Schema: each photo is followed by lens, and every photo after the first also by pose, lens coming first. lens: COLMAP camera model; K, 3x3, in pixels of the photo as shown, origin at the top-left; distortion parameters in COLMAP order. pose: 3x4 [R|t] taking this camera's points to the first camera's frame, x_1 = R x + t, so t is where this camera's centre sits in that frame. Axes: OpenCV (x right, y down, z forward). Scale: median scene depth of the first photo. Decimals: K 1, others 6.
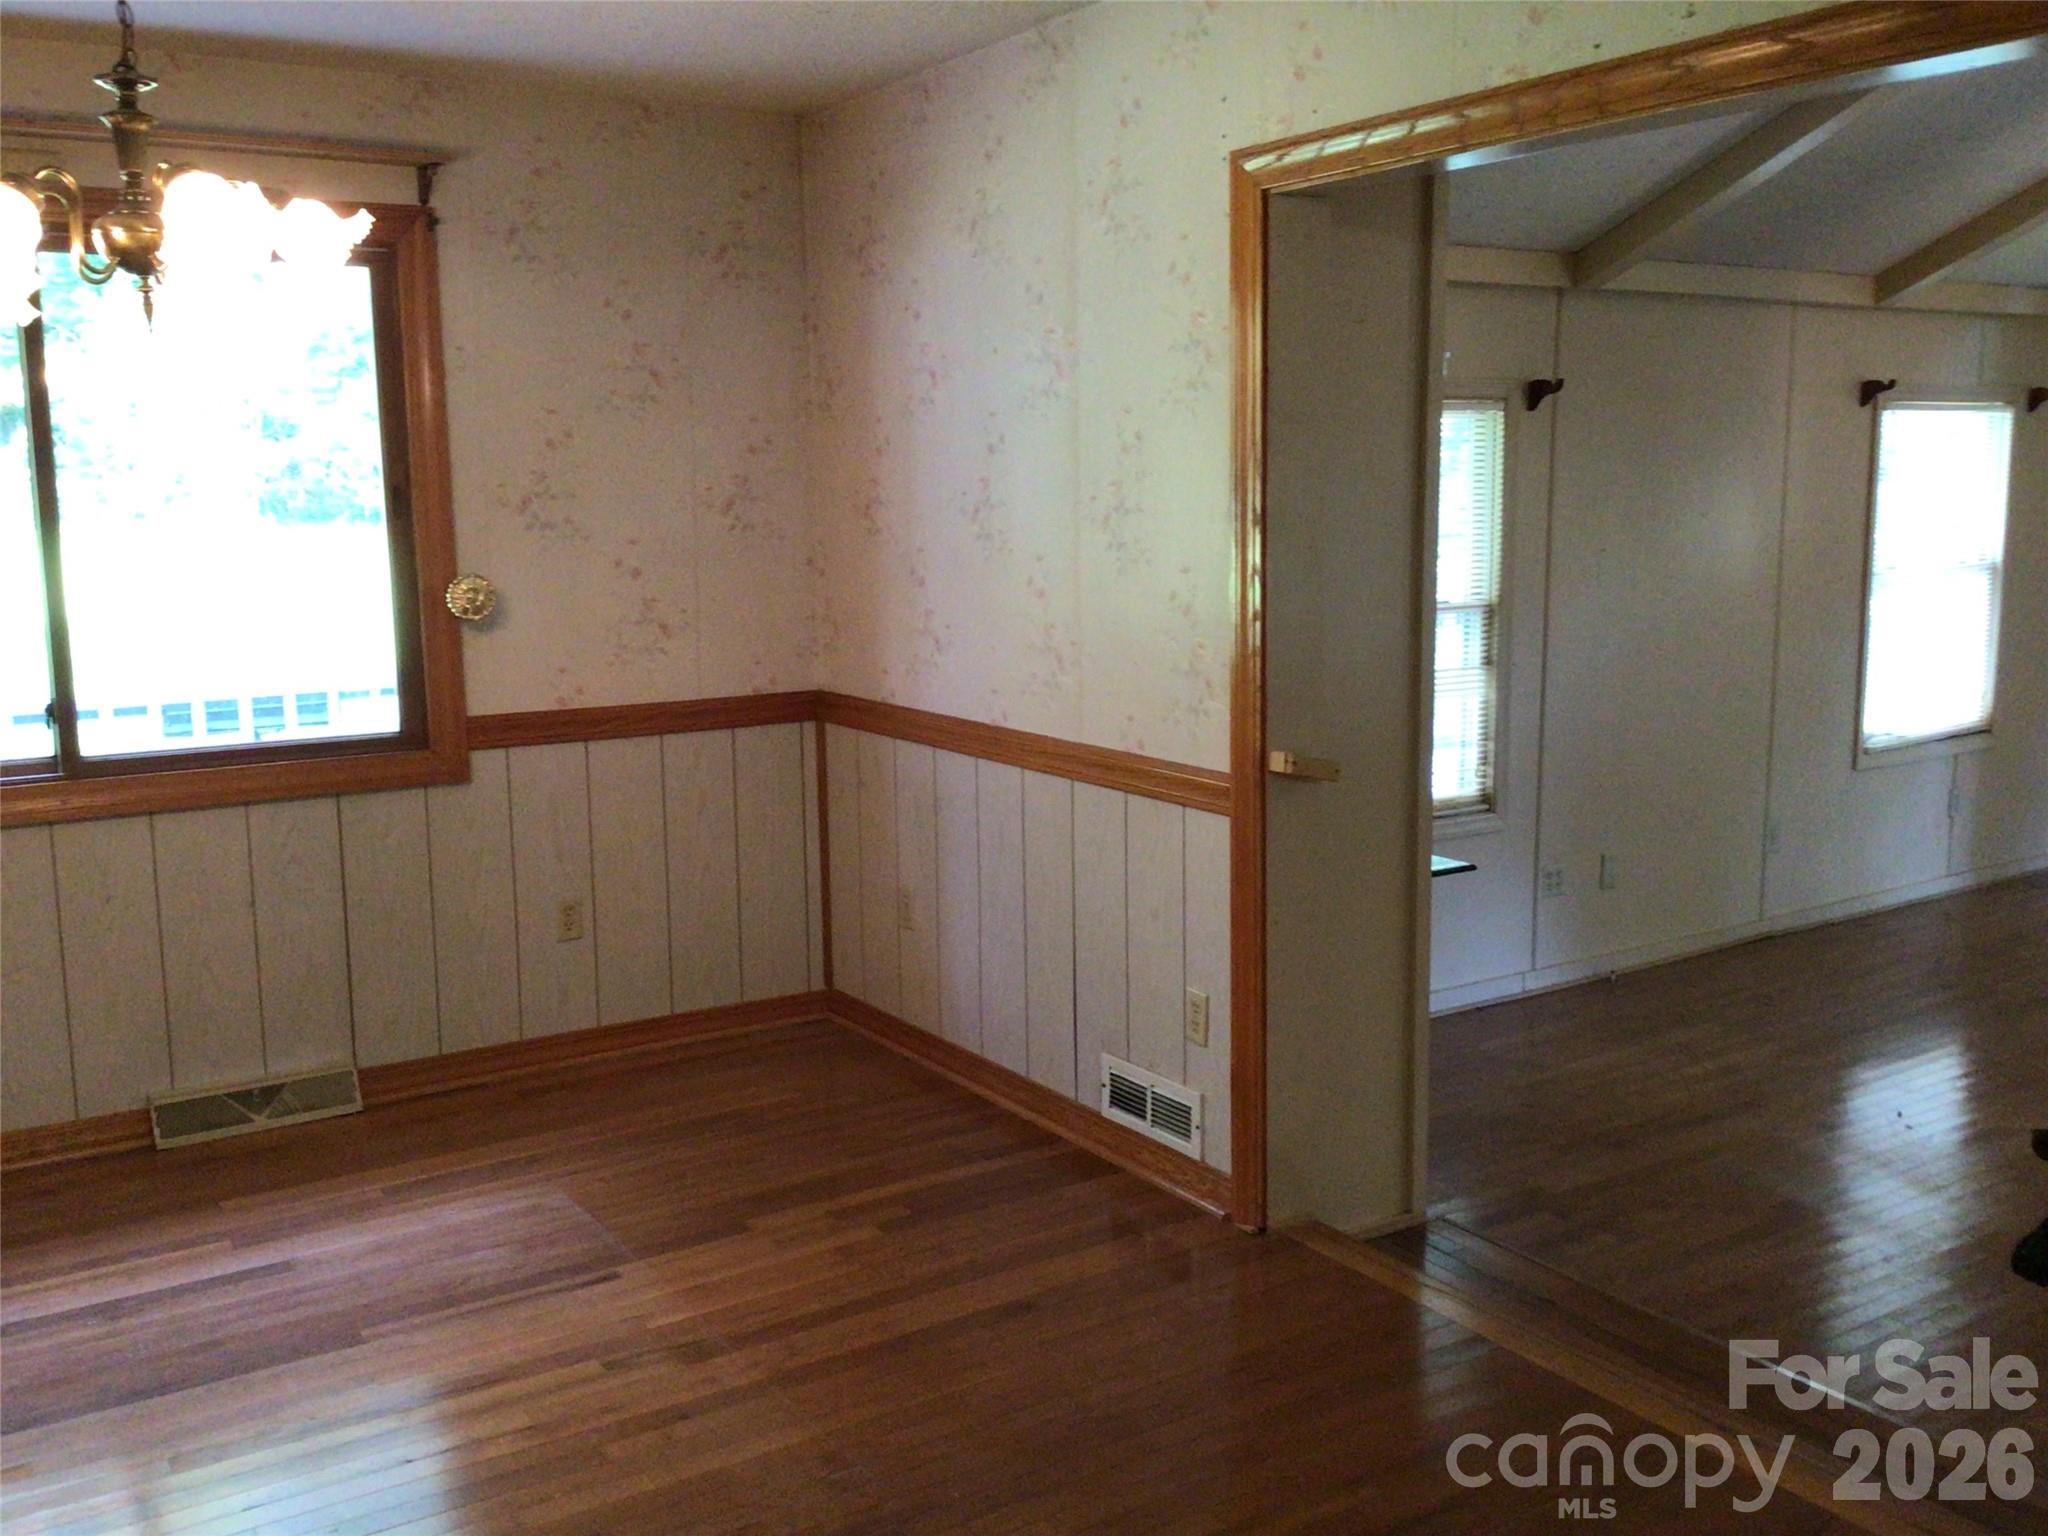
lens RADIAL K [[1856.3, 0, 1051.0], [0, 1856.3, 761.3], [0, 0, 1]] dist [0.110382, -0.217329]
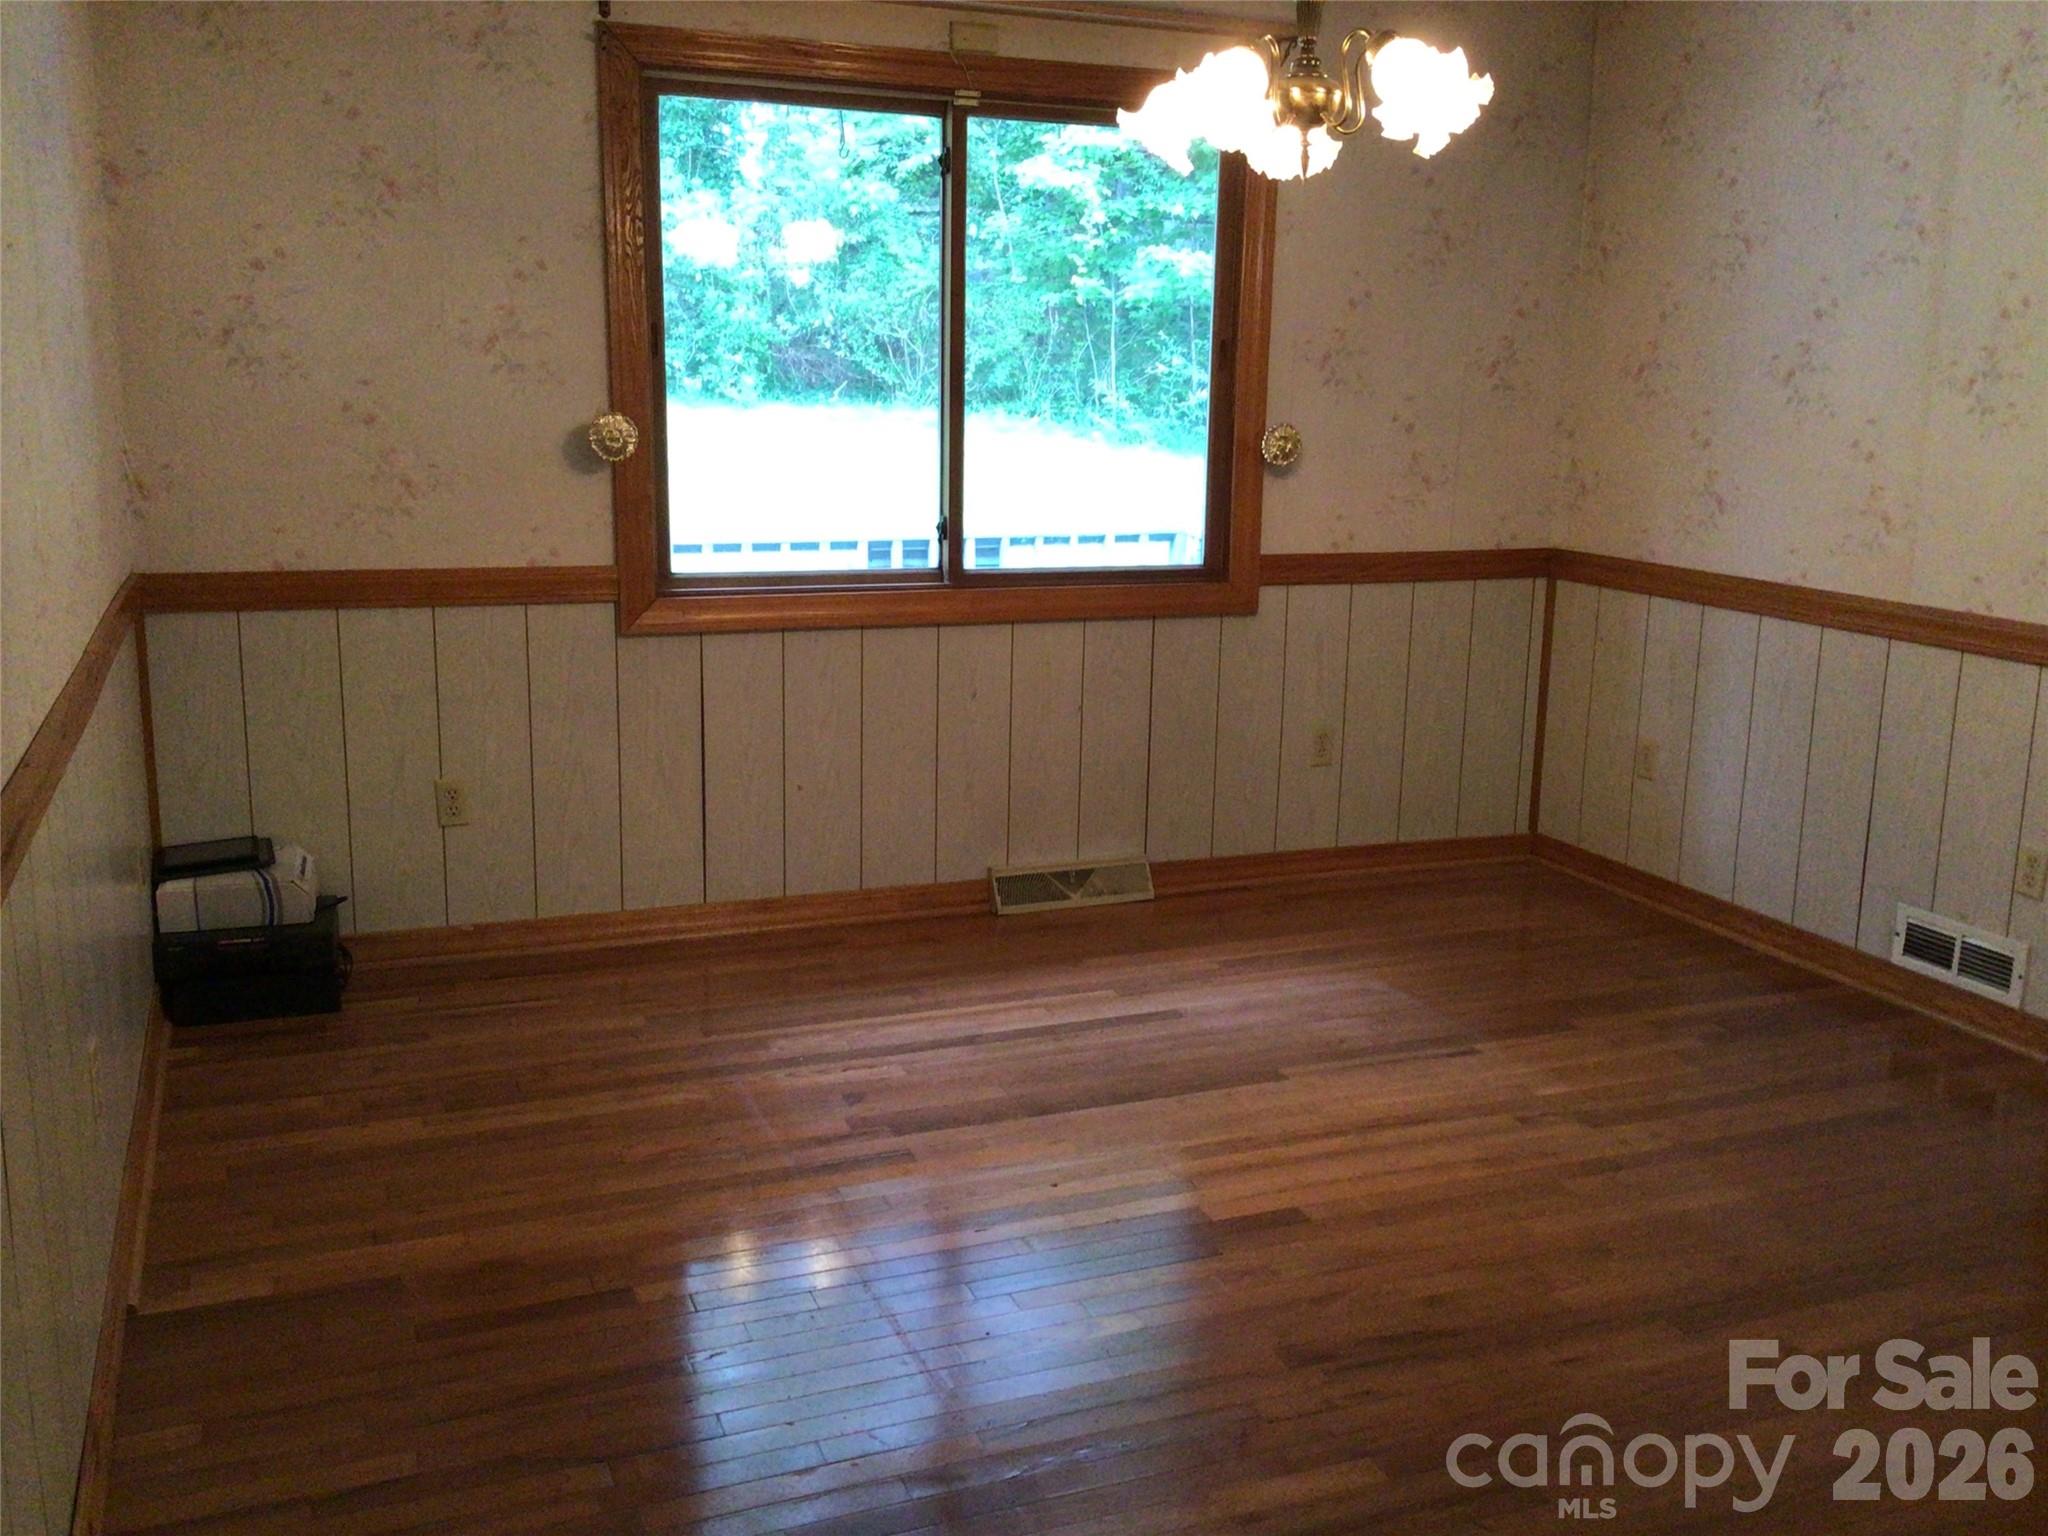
lens RADIAL K [[1856.3, 0, 1051.0], [0, 1856.3, 761.3], [0, 0, 1]] dist [0.110382, -0.217329]
pose [[0.980334, 0.071024, -0.184120, -0.234804], [-0.060659, 0.996272, 0.061334, 0.039724], [0.187790, -0.048960, 0.980988, -0.108885]]
